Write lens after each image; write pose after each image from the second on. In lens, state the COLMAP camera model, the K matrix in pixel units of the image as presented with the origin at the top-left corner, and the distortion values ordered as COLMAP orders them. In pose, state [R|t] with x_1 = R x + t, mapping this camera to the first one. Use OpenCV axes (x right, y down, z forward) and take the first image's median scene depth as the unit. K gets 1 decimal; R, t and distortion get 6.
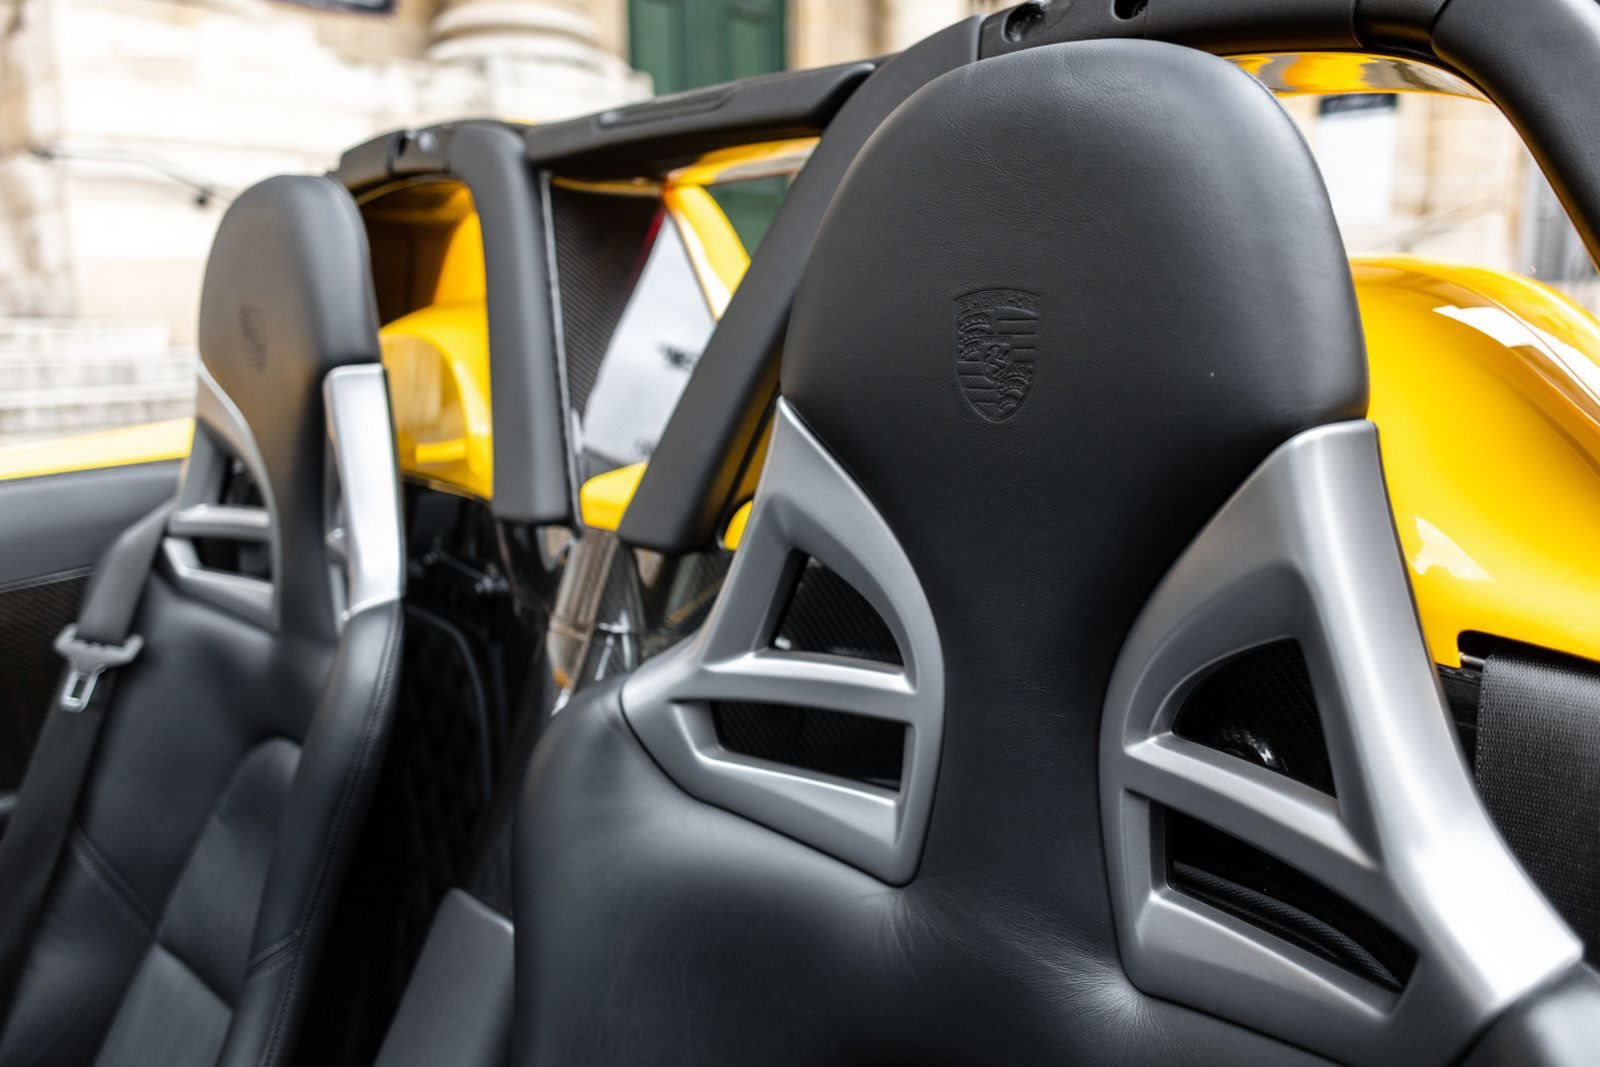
lens RADIAL K [[1152.5, 0, 792.1], [0, 1152.5, 515.6], [0, 0, 1]] dist [-0.010674, -0.006743]
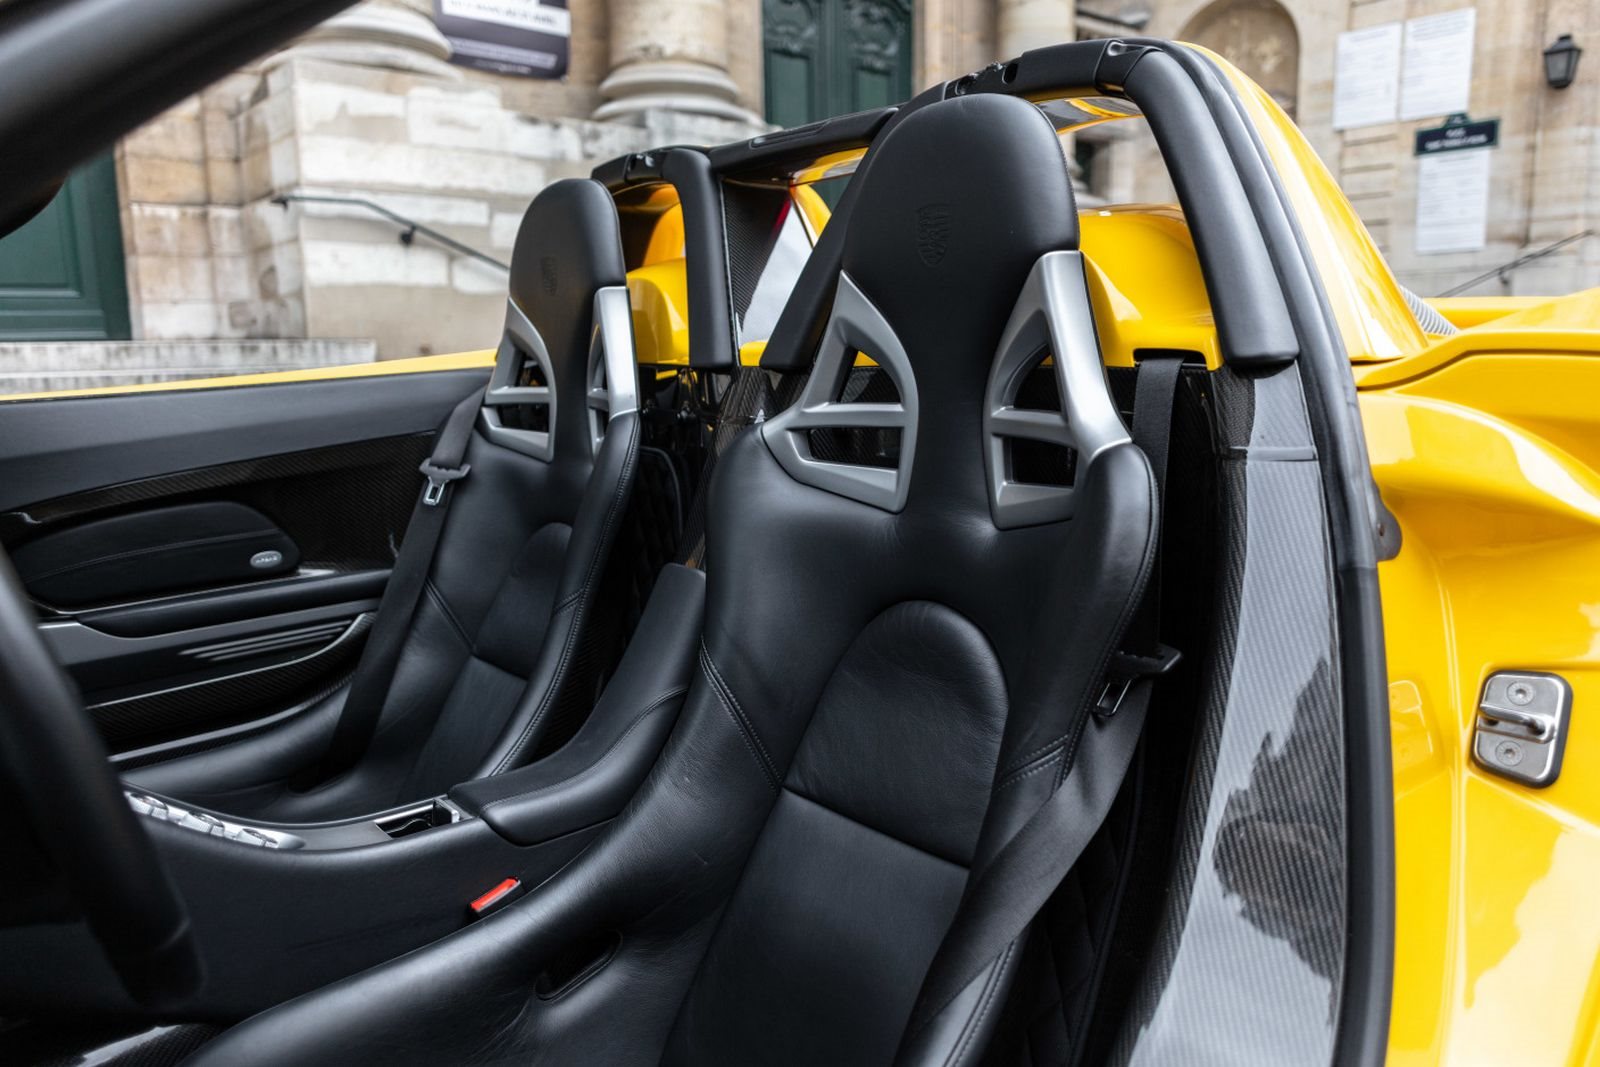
lens RADIAL K [[1080.9, 0, 800.0], [0, 1080.9, 533.5], [0, 0, 1]] dist [0.004914, -0.005156]
pose [[0.994839, 0.017332, -0.099971, 0.071419], [-0.017903, 0.999828, -0.004810, 0.232510], [0.099870, 0.006575, 0.994979, -0.568668]]
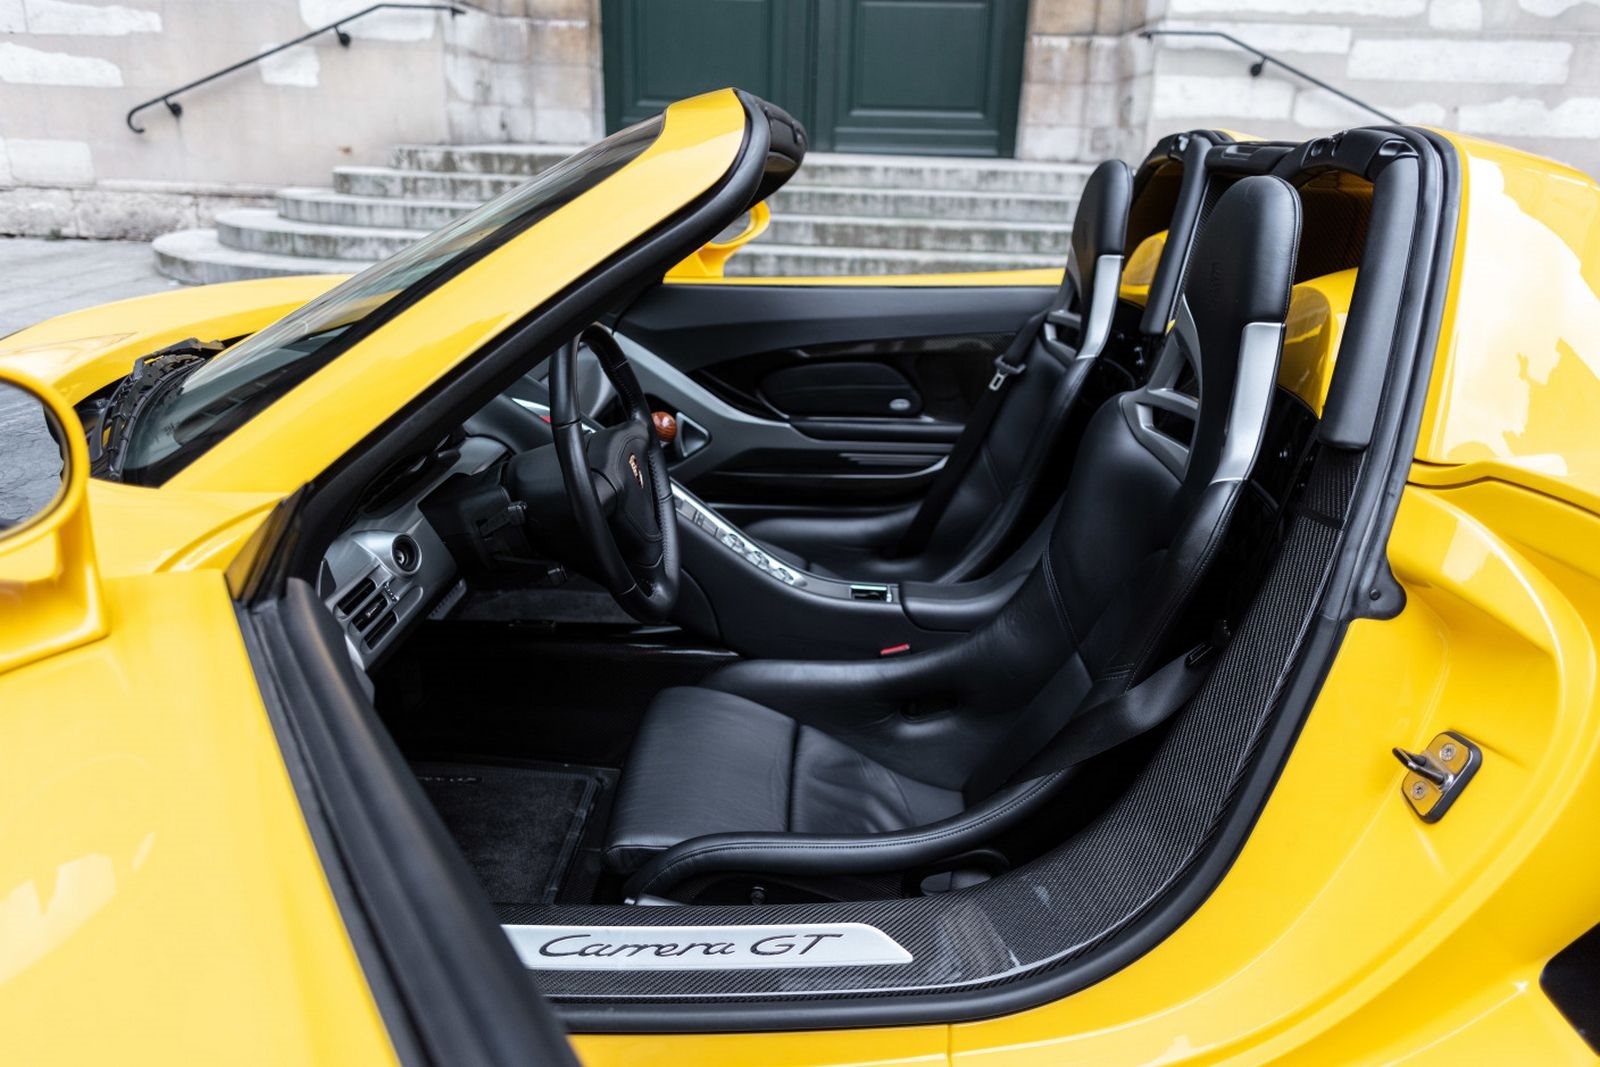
lens RADIAL K [[1080.9, 0, 800.0], [0, 1080.9, 533.5], [0, 0, 1]] dist [0.004914, -0.005156]
pose [[0.643235, 0.288903, -0.709073, 0.839060], [-0.167537, 0.956748, 0.237835, -0.007863], [0.747115, -0.034188, 0.663815, -0.836975]]
